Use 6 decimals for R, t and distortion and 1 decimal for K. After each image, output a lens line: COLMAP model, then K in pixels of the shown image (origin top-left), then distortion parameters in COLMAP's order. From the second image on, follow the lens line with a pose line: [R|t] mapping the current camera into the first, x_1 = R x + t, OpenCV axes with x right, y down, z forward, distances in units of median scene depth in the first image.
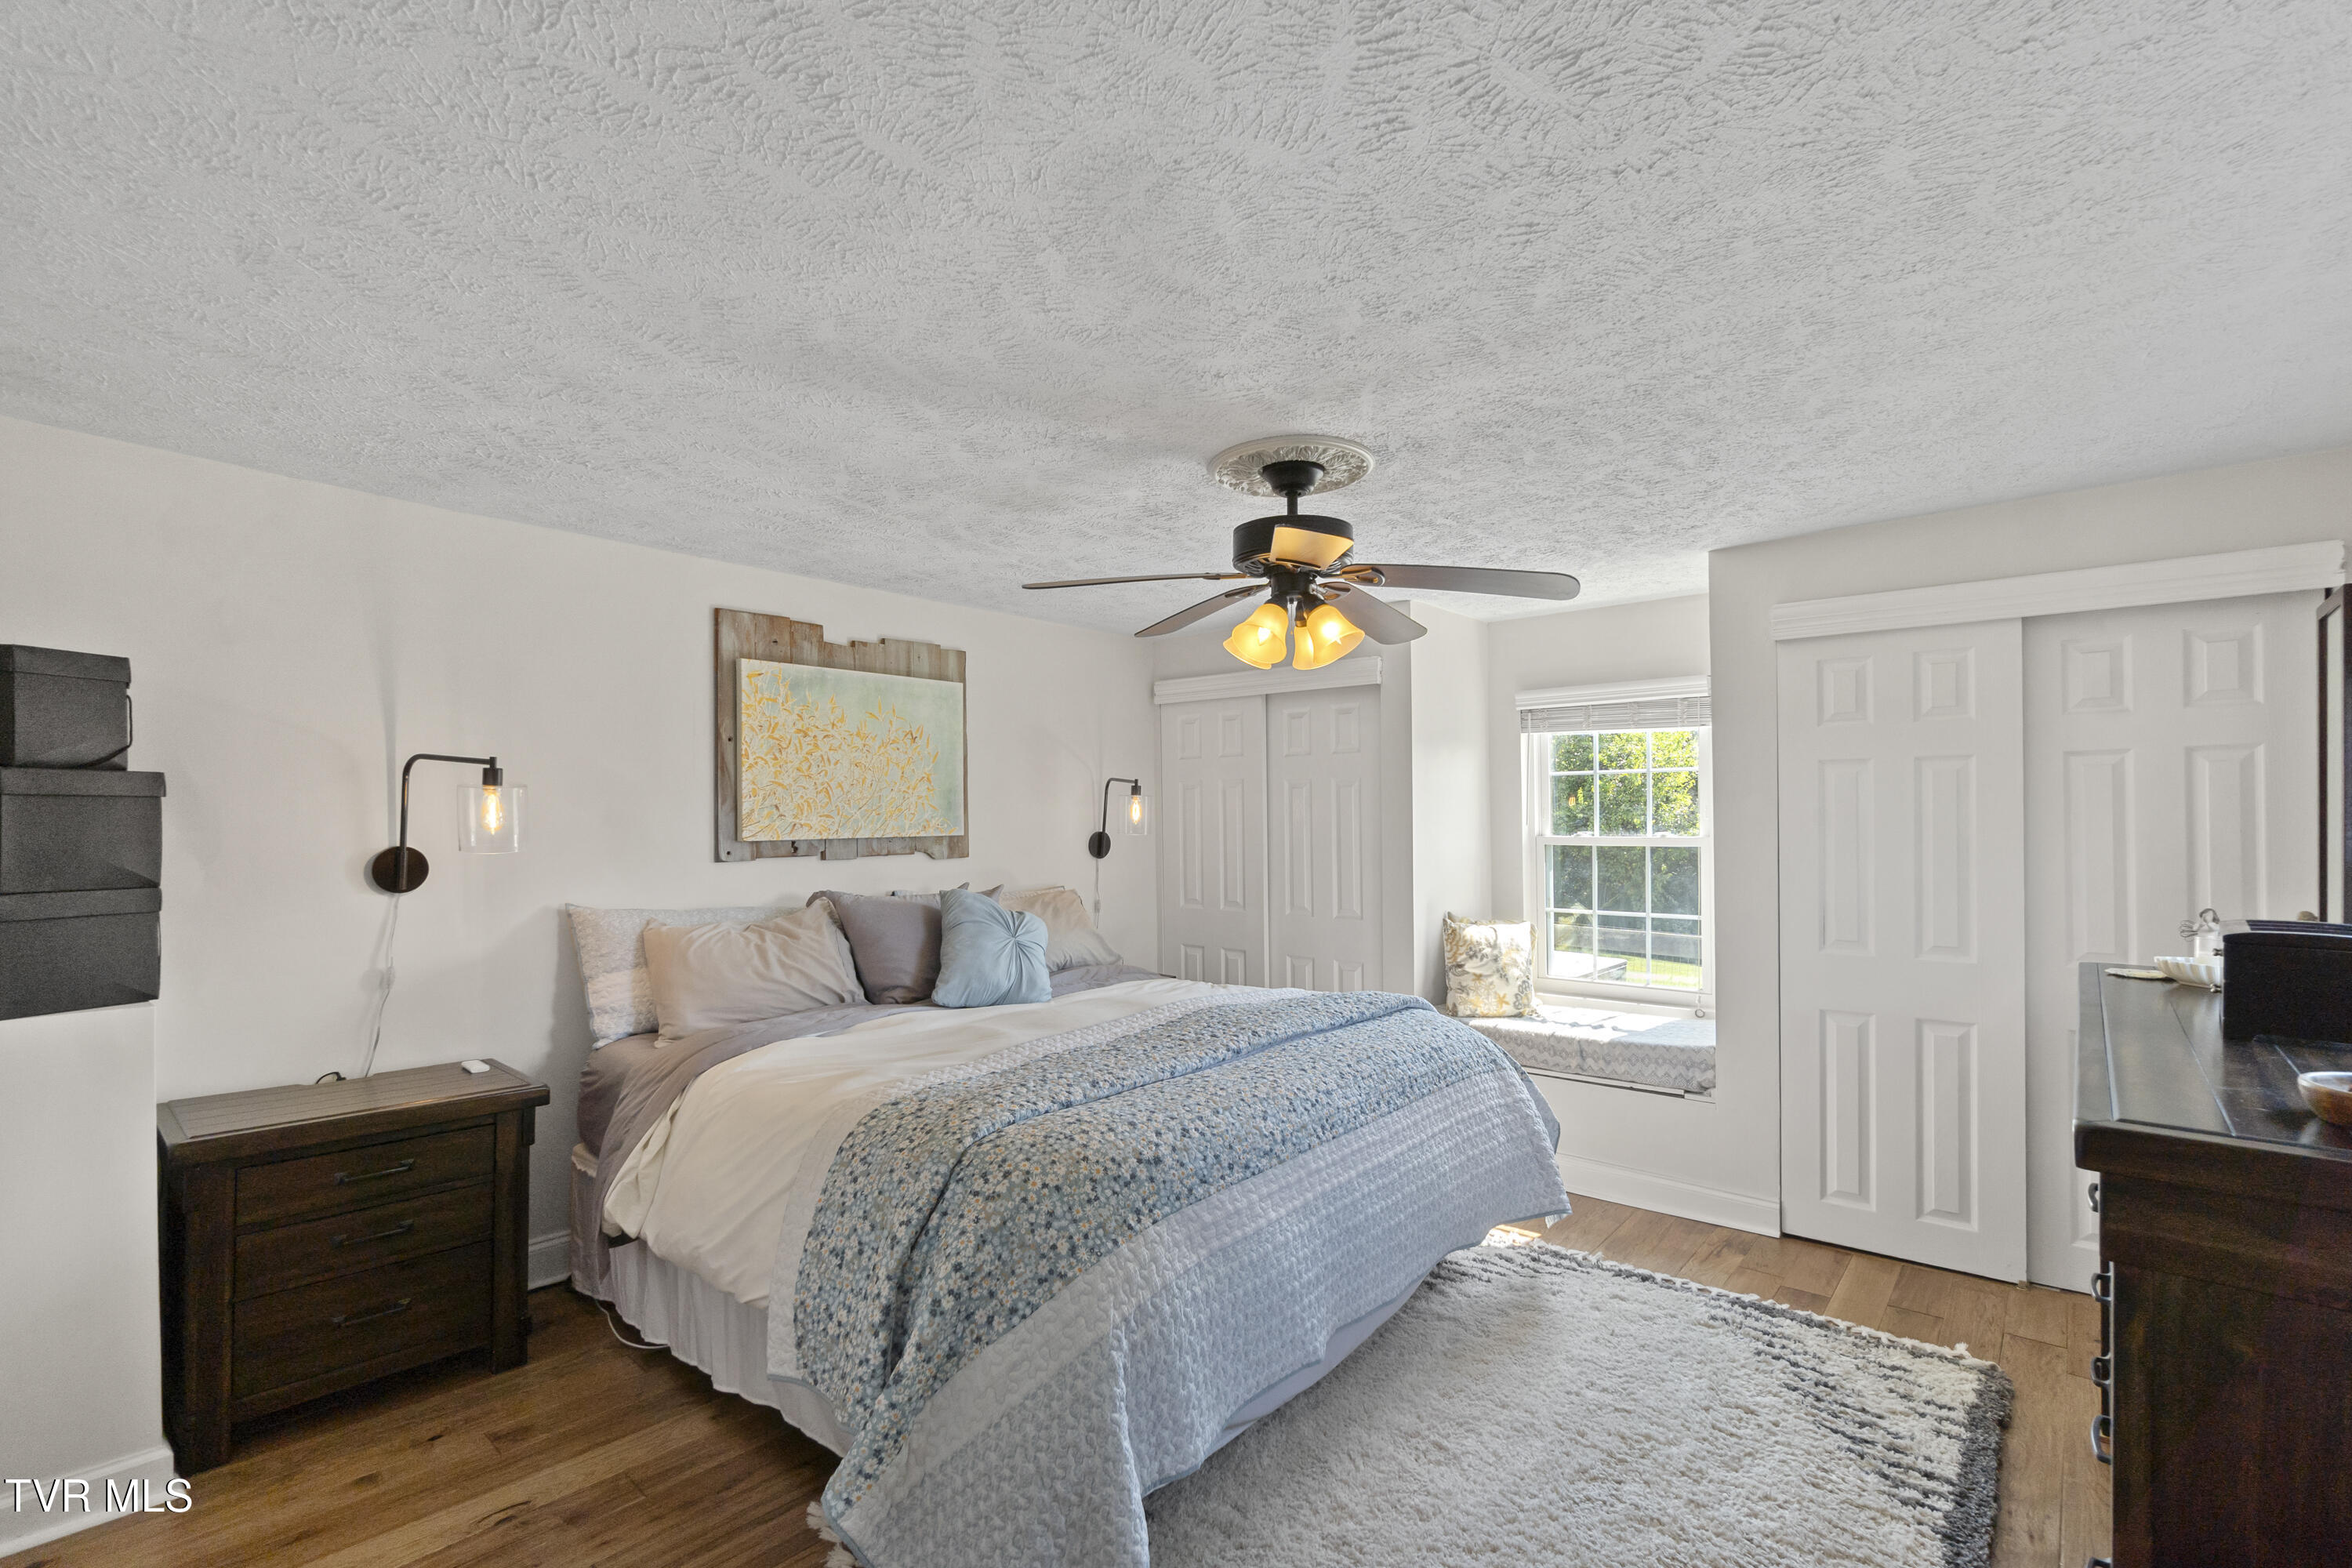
lens RADIAL K [[1022.6, 0, 1140.1], [0, 1022.6, 817.2], [0, 0, 1]] dist [-0.002855, 0.001119]
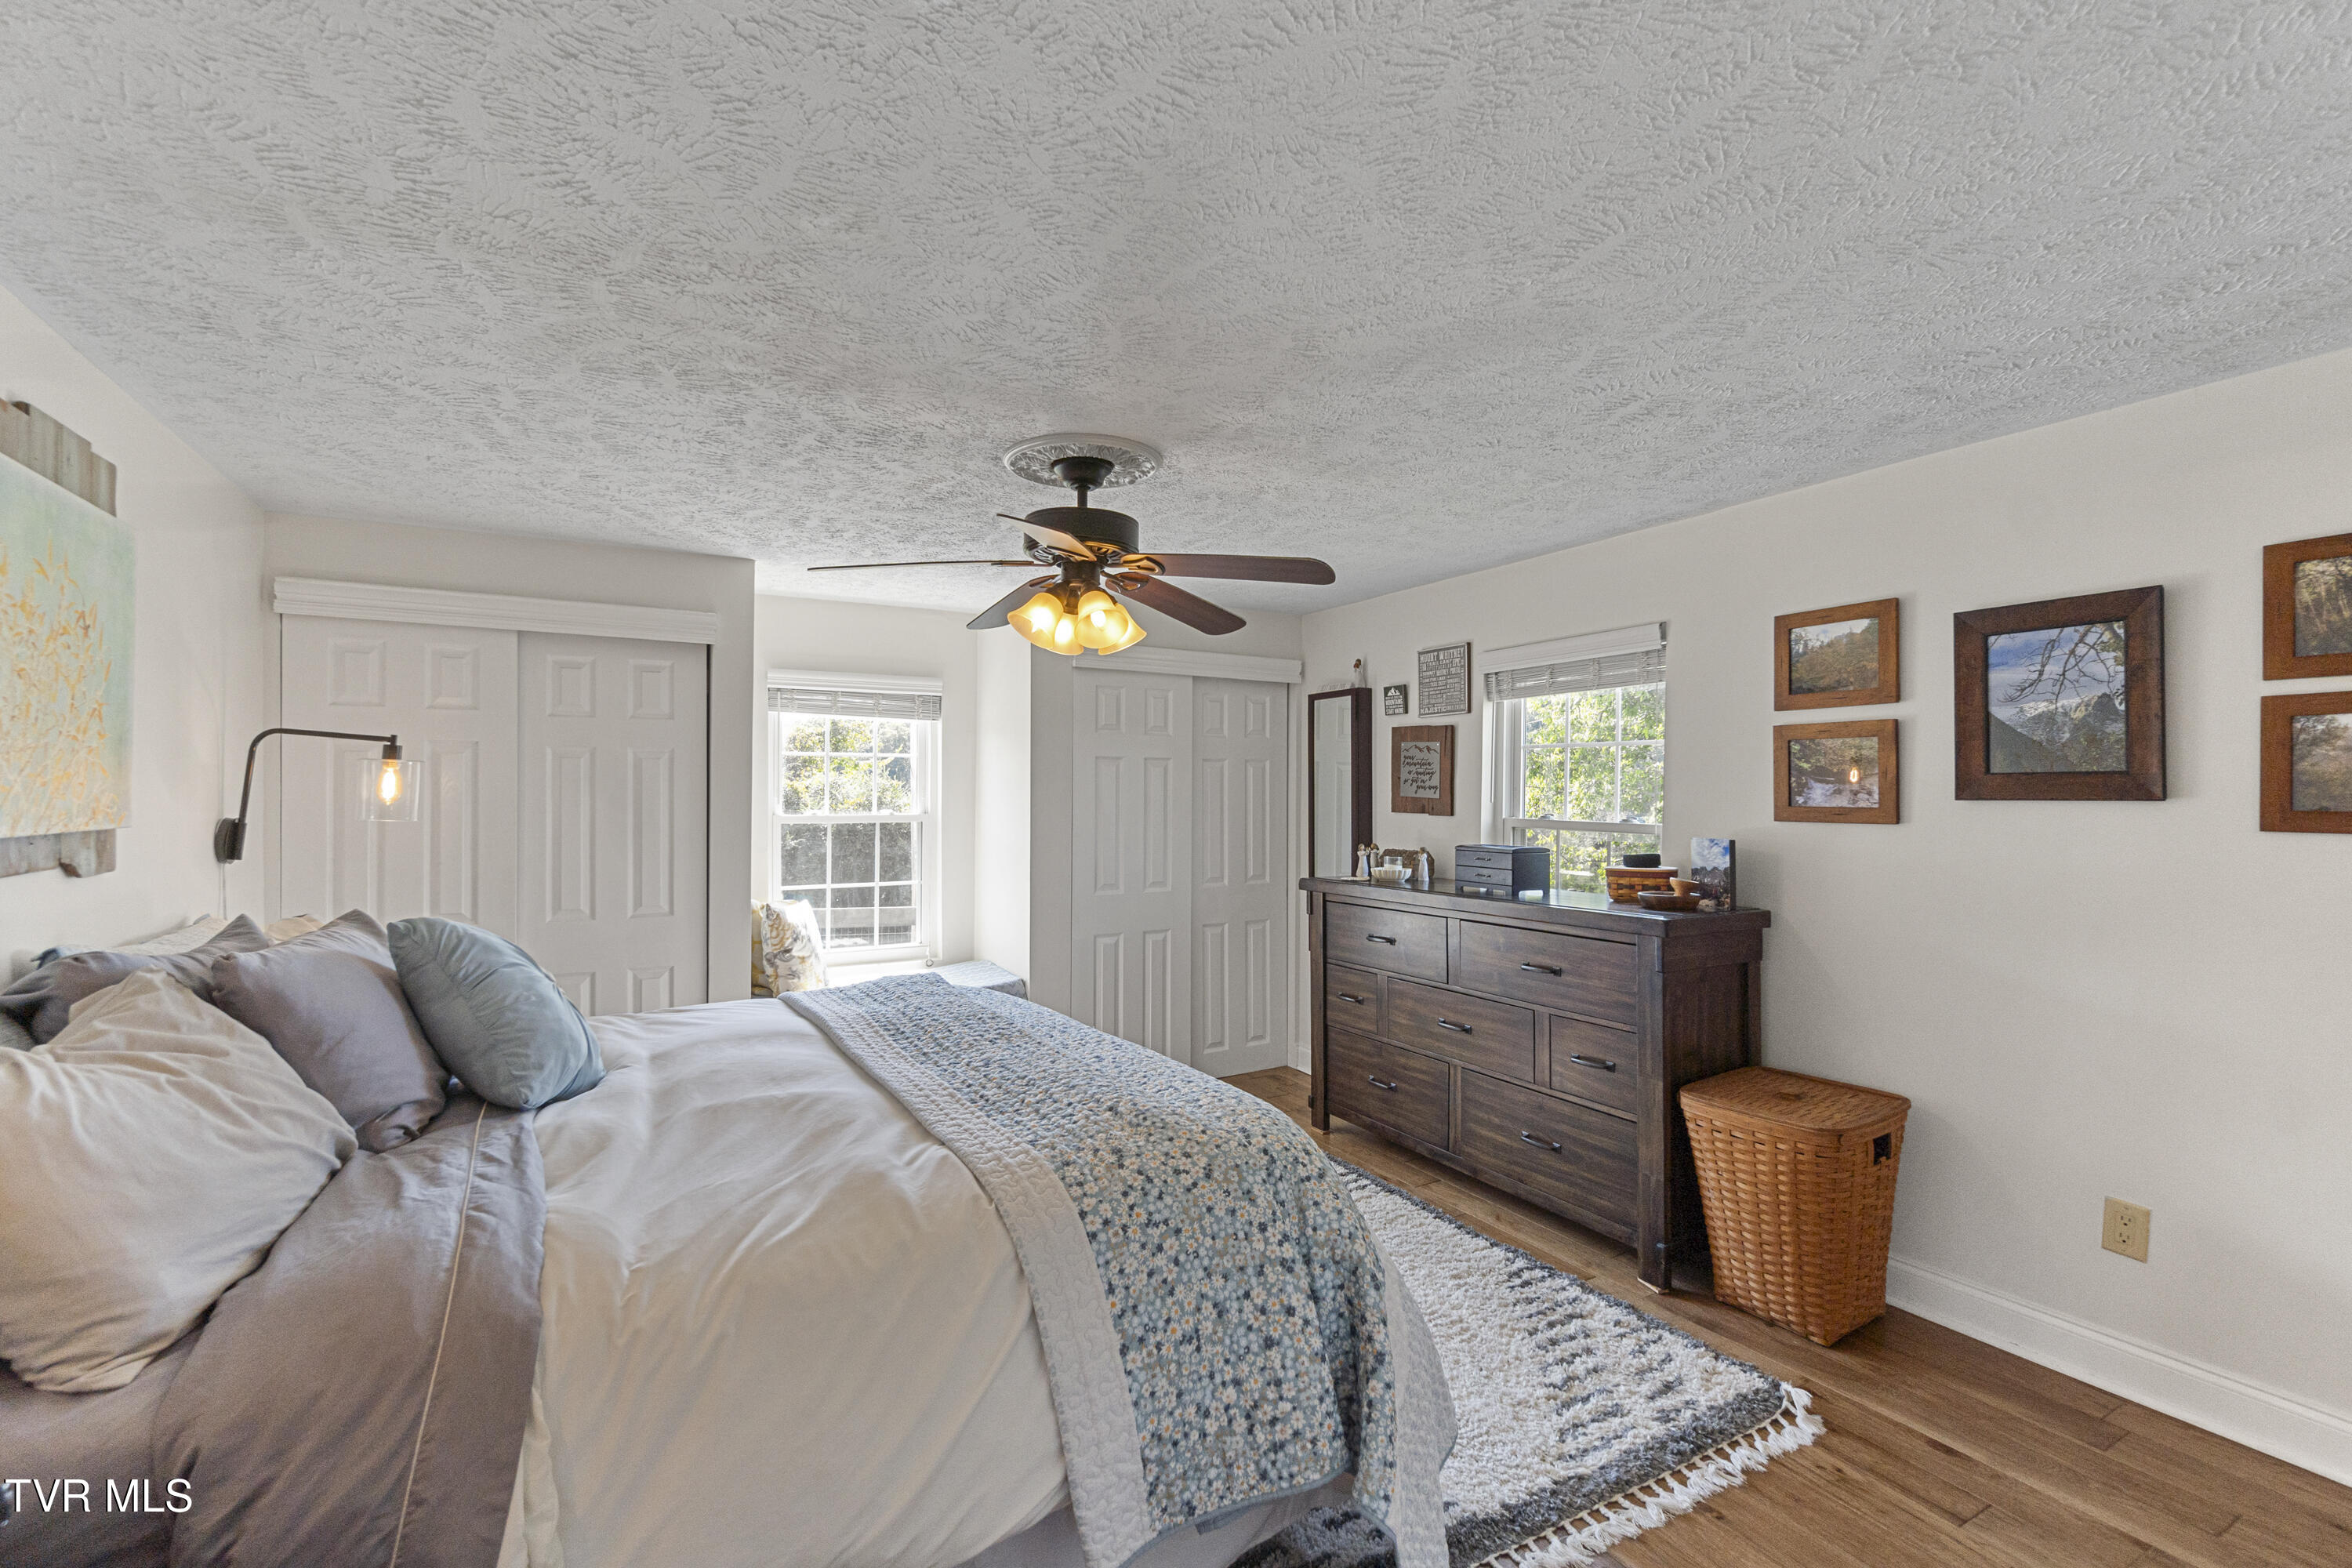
lens RADIAL K [[1022.6, 0, 1183.3], [0, 1022.6, 783.2], [0, 0, 1]] dist [-0.002855, 0.001119]
pose [[0.324831, 0.016650, 0.945625, -0.747111], [-0.003905, 0.999860, -0.016264, 0.002981], [-0.945764, 0.001591, 0.324851, 0.522088]]
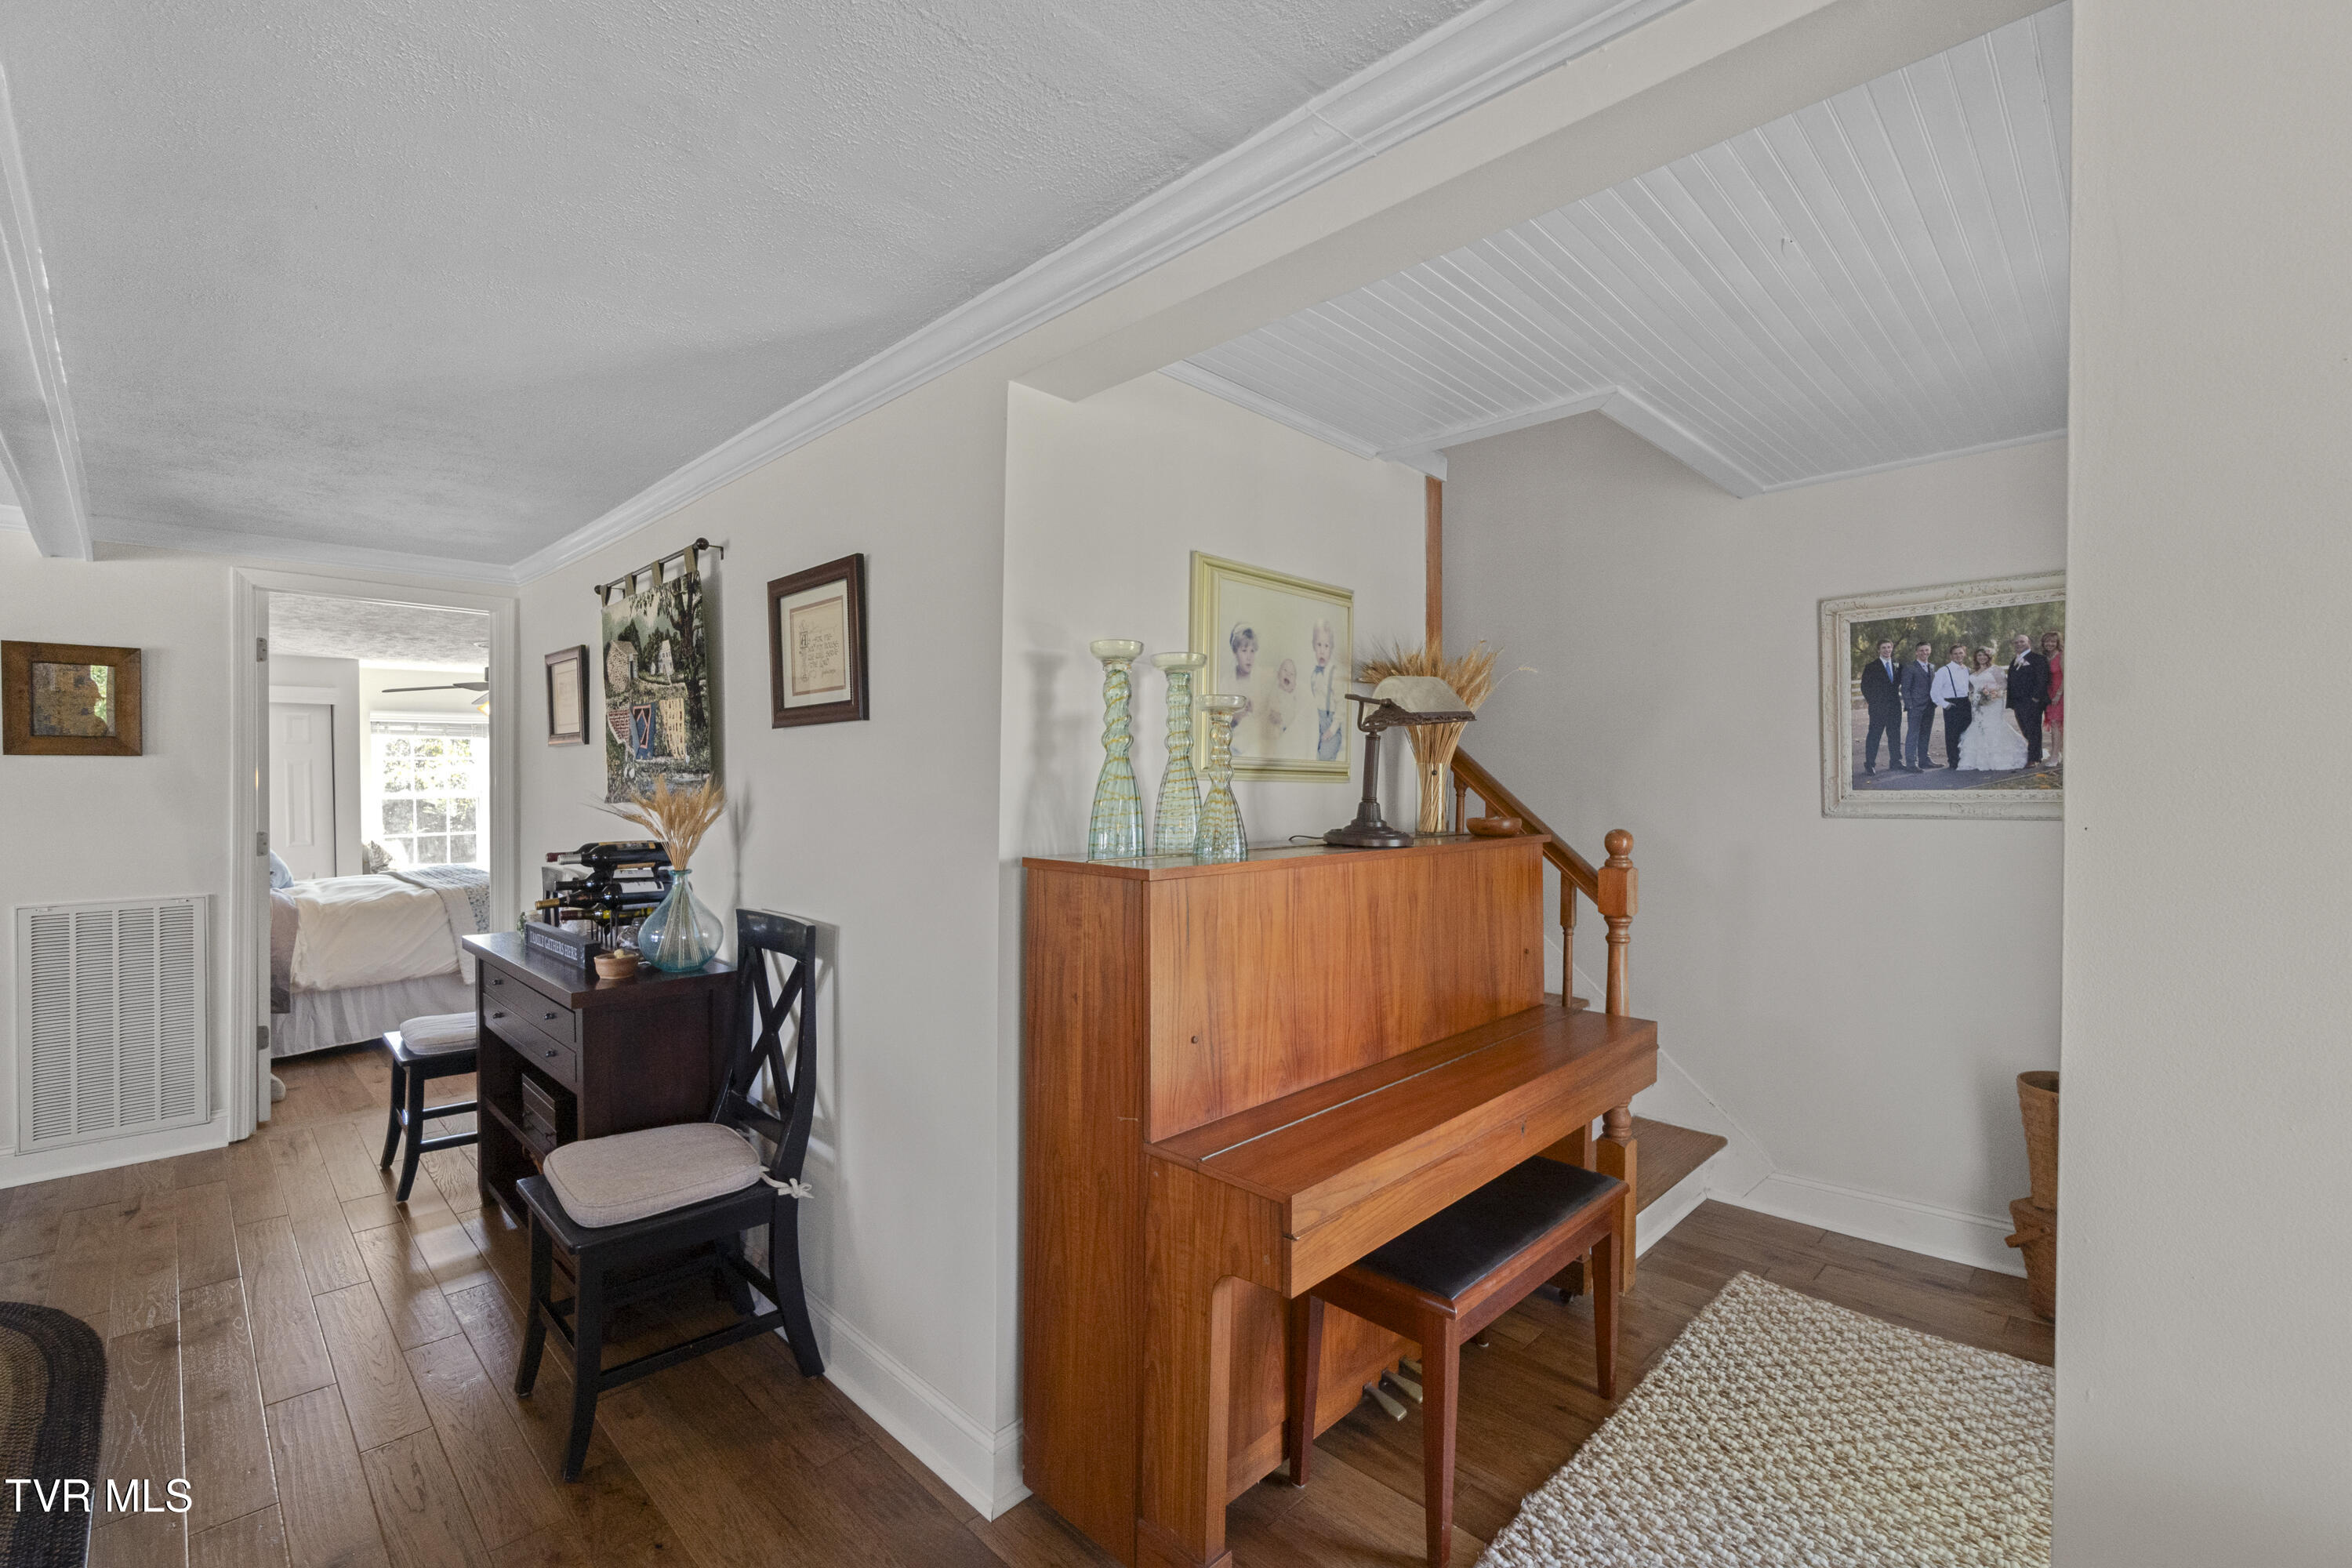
lens RADIAL K [[1022.6, 0, 1167.4], [0, 1022.6, 788.9], [0, 0, 1]] dist [-0.002855, 0.001119]
pose [[0.069752, -0.010479, 0.997509, -2.222126], [0.016235, 0.999824, 0.009368, 0.025822], [-0.997432, 0.015541, 0.069910, -0.839165]]
